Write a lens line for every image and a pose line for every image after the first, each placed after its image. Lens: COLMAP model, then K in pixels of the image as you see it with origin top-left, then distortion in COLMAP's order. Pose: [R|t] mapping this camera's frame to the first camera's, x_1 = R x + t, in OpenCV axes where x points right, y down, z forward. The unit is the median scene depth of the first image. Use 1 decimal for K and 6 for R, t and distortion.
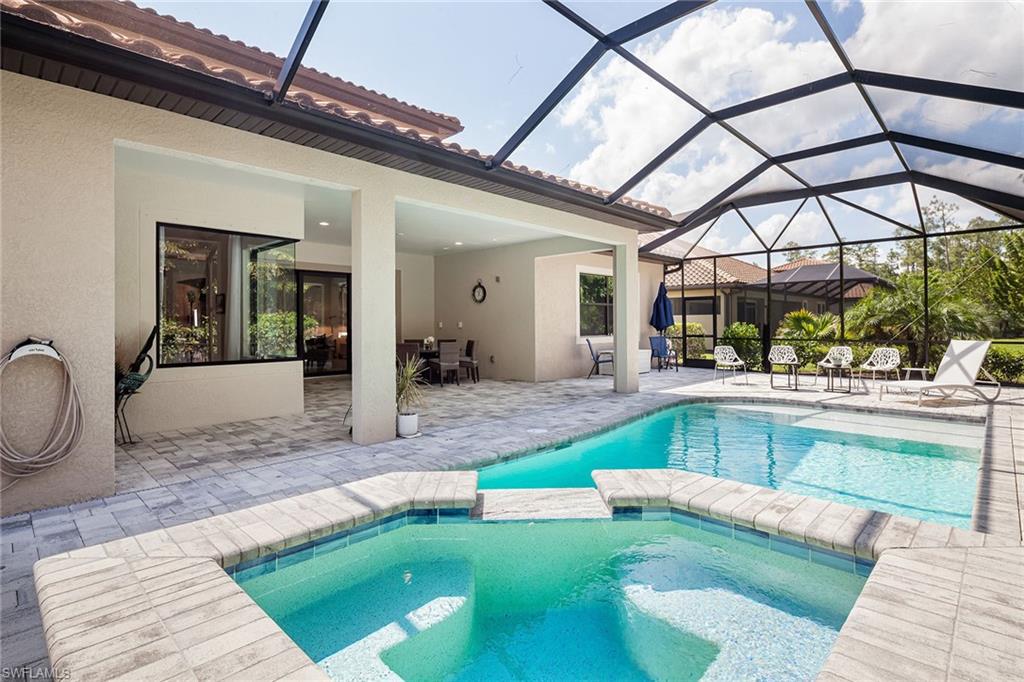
lens RADIAL K [[499.2, 0, 507.2], [0, 499.2, 336.6], [0, 0, 1]] dist [-0.000317, -0.002402]
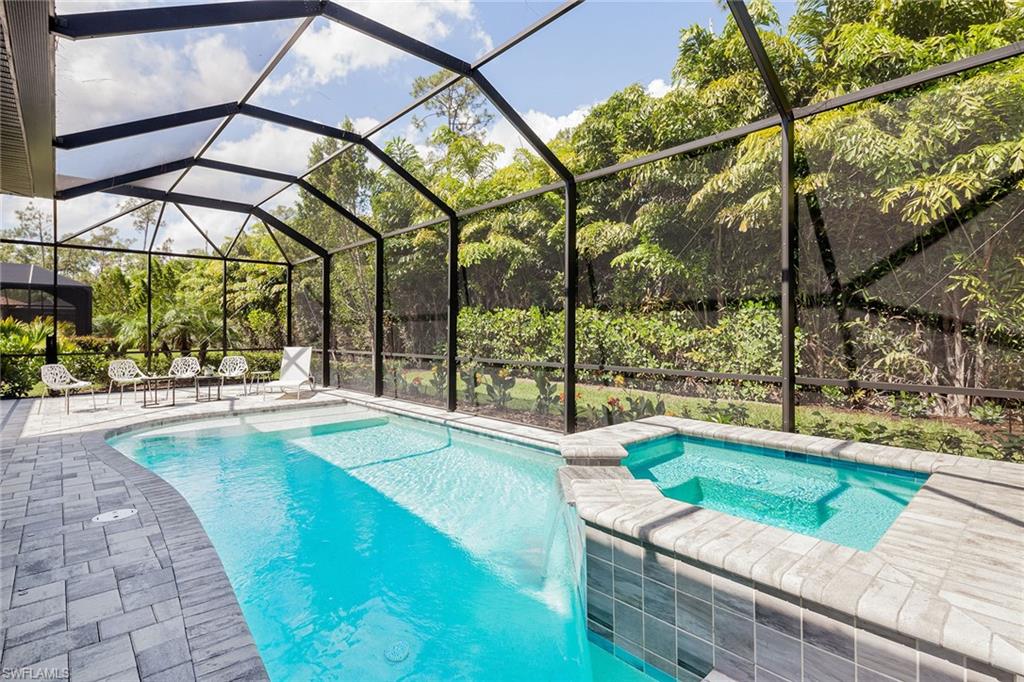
lens RADIAL K [[499.2, 0, 505.8], [0, 499.2, 334.1], [0, 0, 1]] dist [-0.000317, -0.002402]
pose [[0.065751, -0.004080, 0.997828, -0.366695], [0.032769, 0.999461, 0.001928, -0.008763], [-0.997298, 0.032571, 0.065849, 0.365628]]
